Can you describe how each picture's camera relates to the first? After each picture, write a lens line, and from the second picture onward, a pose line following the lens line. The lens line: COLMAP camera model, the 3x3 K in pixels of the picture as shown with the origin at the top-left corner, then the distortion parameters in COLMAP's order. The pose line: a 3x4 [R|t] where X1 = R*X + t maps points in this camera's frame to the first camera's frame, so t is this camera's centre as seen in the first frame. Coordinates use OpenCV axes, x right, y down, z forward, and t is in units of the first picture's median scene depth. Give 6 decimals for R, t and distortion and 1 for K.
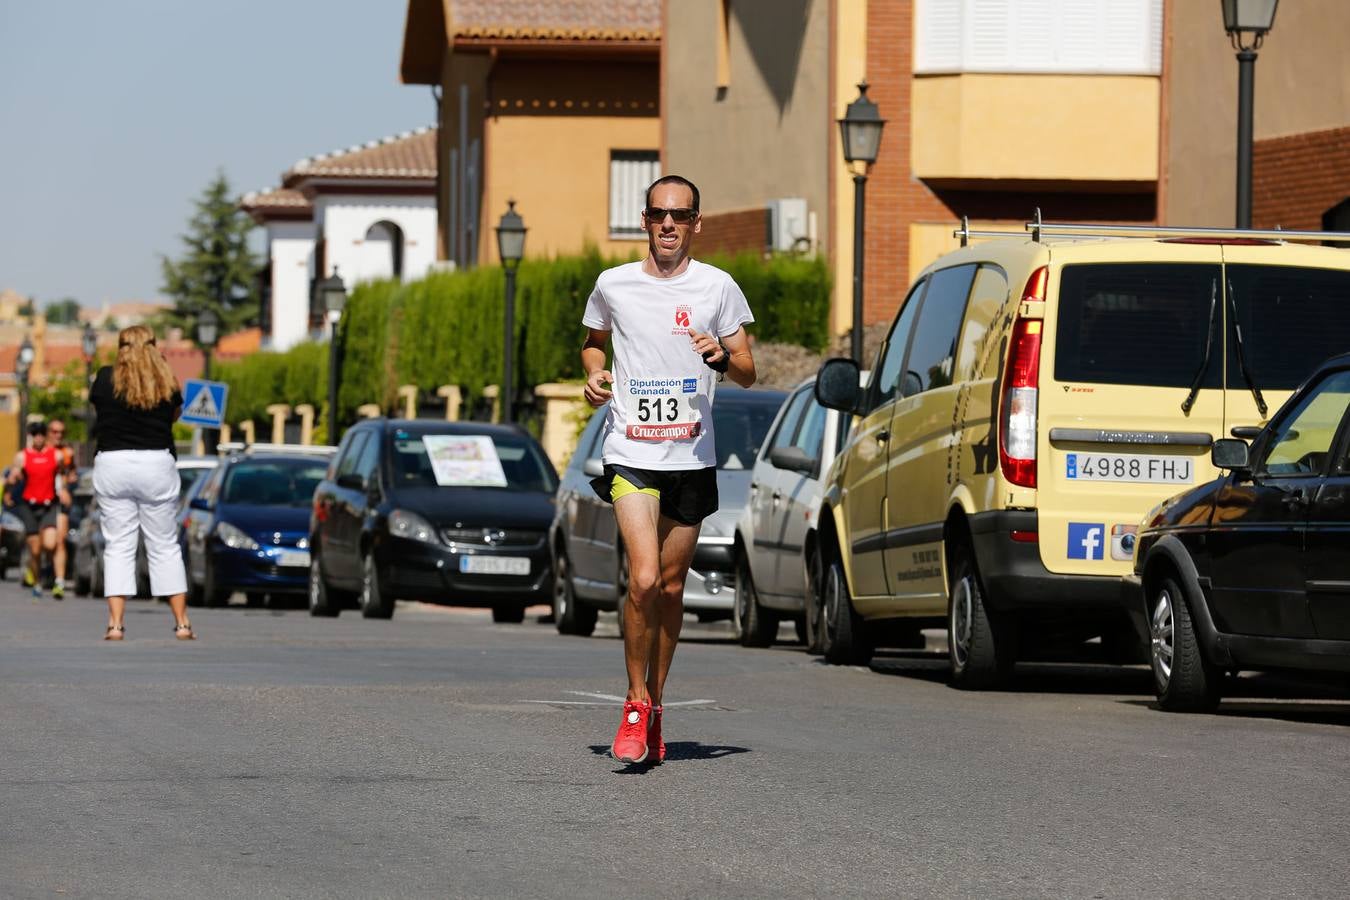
lens RADIAL K [[7565.7, 0, 675.8], [0, 7565.7, 445.0], [0, 0, 1]] dist [1.733281, 5.971010]
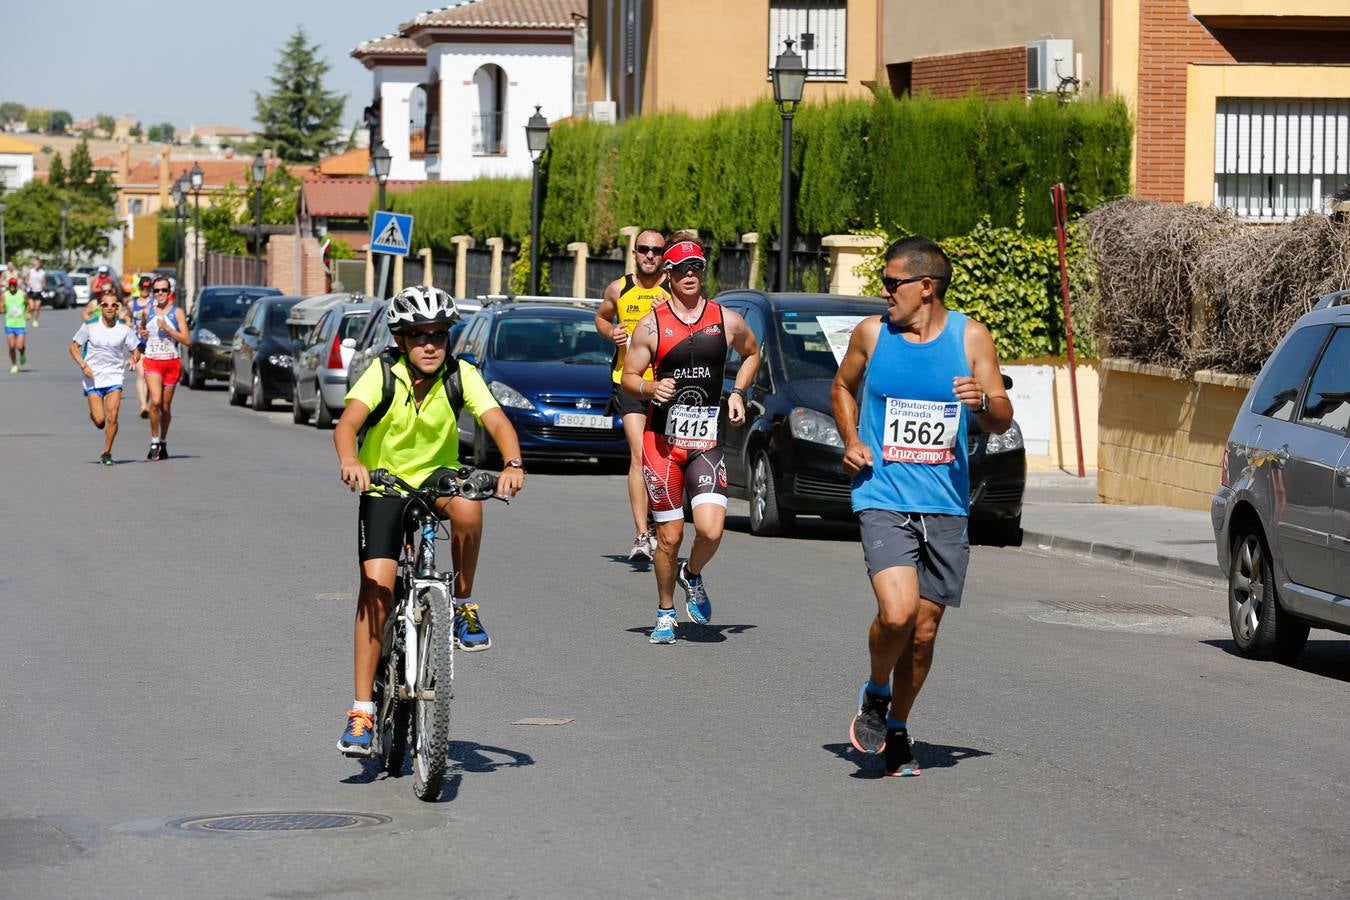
lens RADIAL K [[5430.4, 0, 641.1], [0, 5430.4, 424.5], [0, 0, 1]] dist [0.363541, 3.809063]
pose [[0.999954, 0.001668, 0.009463, -0.074164], [-0.002009, 0.999347, 0.036082, -0.013697], [-0.009397, -0.036099, 0.999304, 0.503236]]
